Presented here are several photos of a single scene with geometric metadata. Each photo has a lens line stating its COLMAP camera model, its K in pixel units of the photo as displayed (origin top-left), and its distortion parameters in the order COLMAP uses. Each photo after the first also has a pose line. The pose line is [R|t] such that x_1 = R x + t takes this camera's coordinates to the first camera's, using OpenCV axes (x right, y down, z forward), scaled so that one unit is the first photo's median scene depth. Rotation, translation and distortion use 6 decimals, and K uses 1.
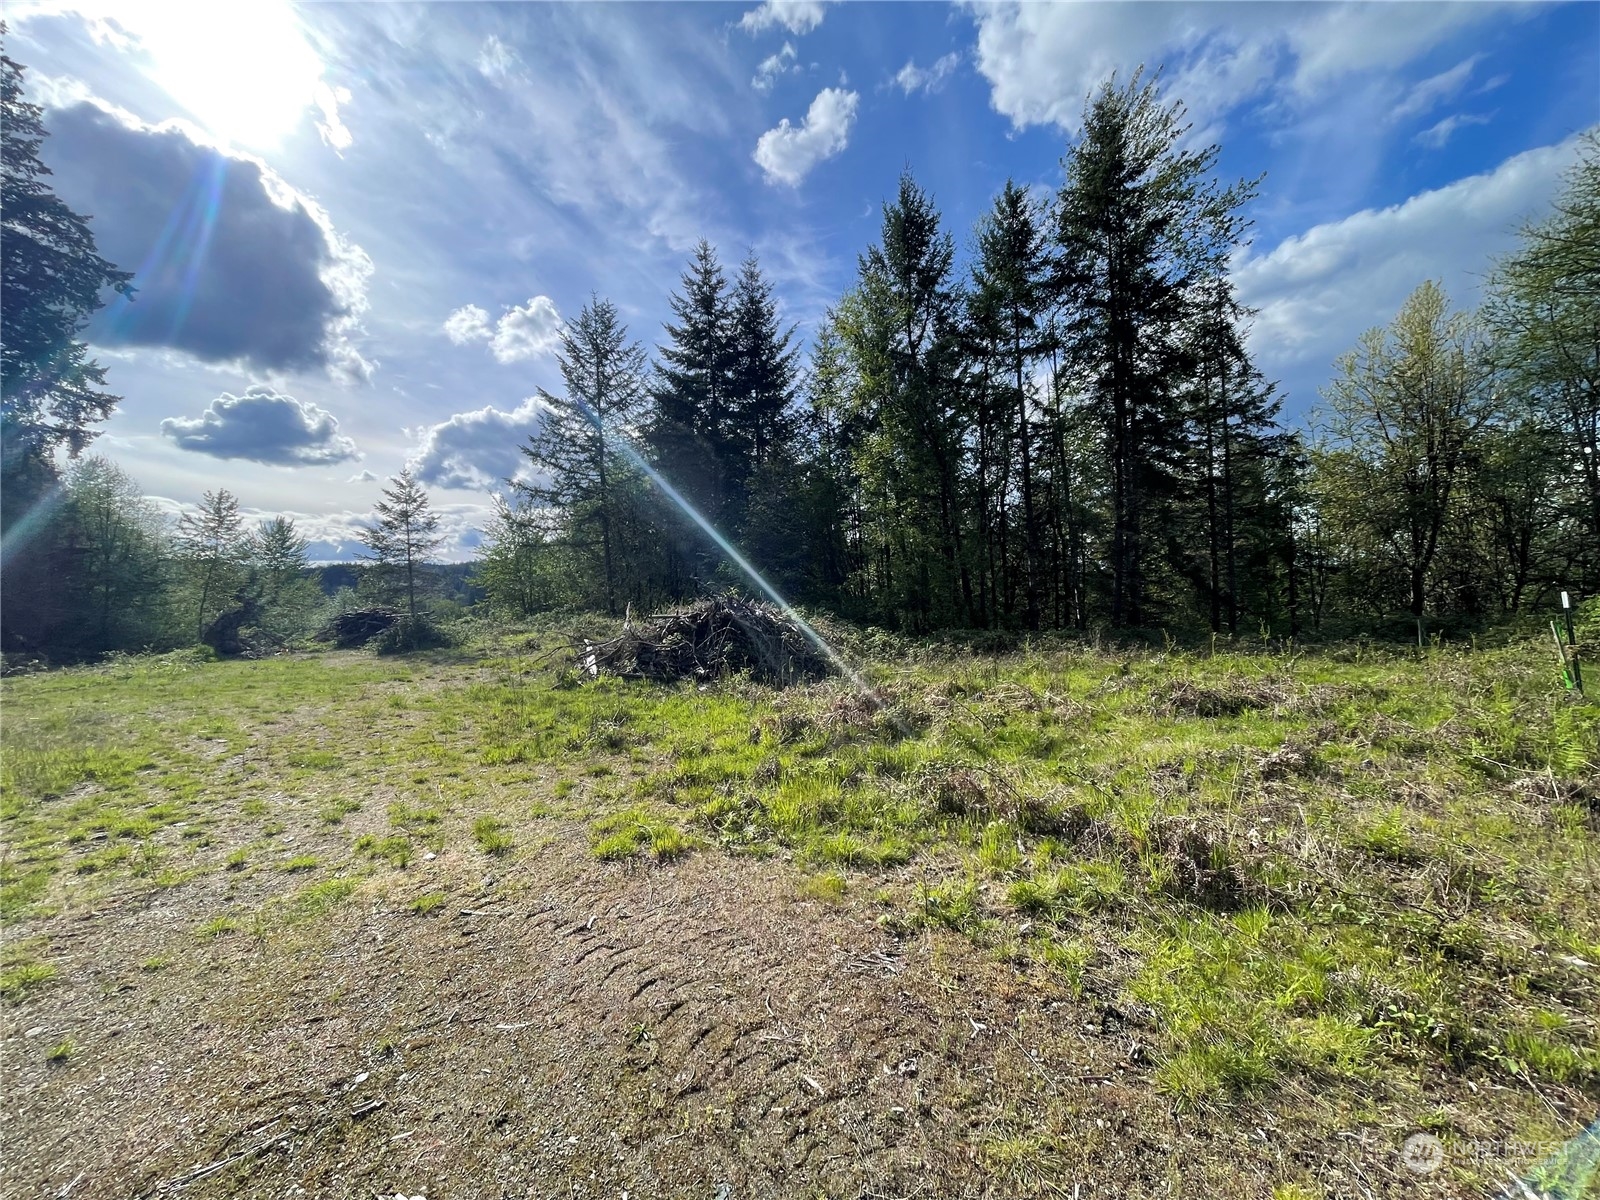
lens RADIAL K [[651.2, 0, 790.2], [0, 651.2, 605.0], [0, 0, 1]] dist [-0.003488, 0.002630]
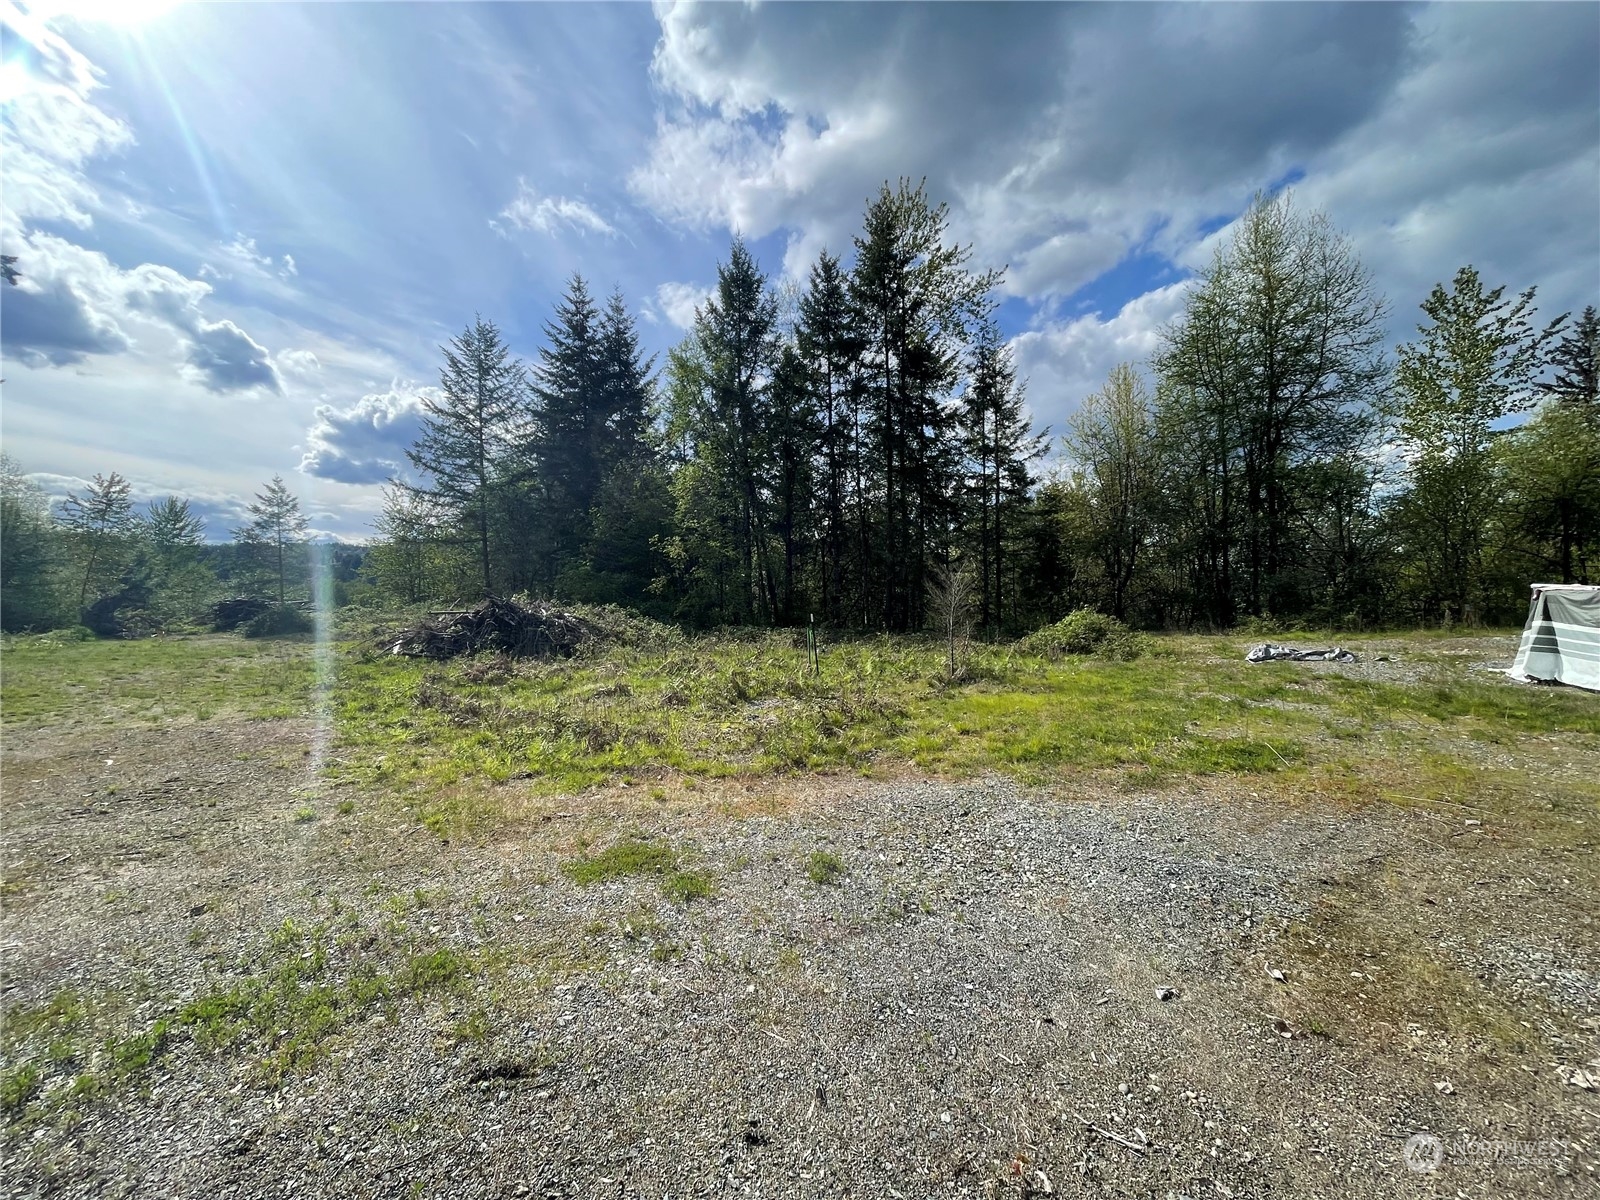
lens RADIAL K [[651.2, 0, 802.3], [0, 651.2, 608.7], [0, 0, 1]] dist [-0.003488, 0.002630]
pose [[0.995371, 0.021286, 0.093719, 0.182607], [-0.023123, 0.999560, 0.018557, -0.014292], [-0.093282, -0.020638, 0.995426, -0.187503]]
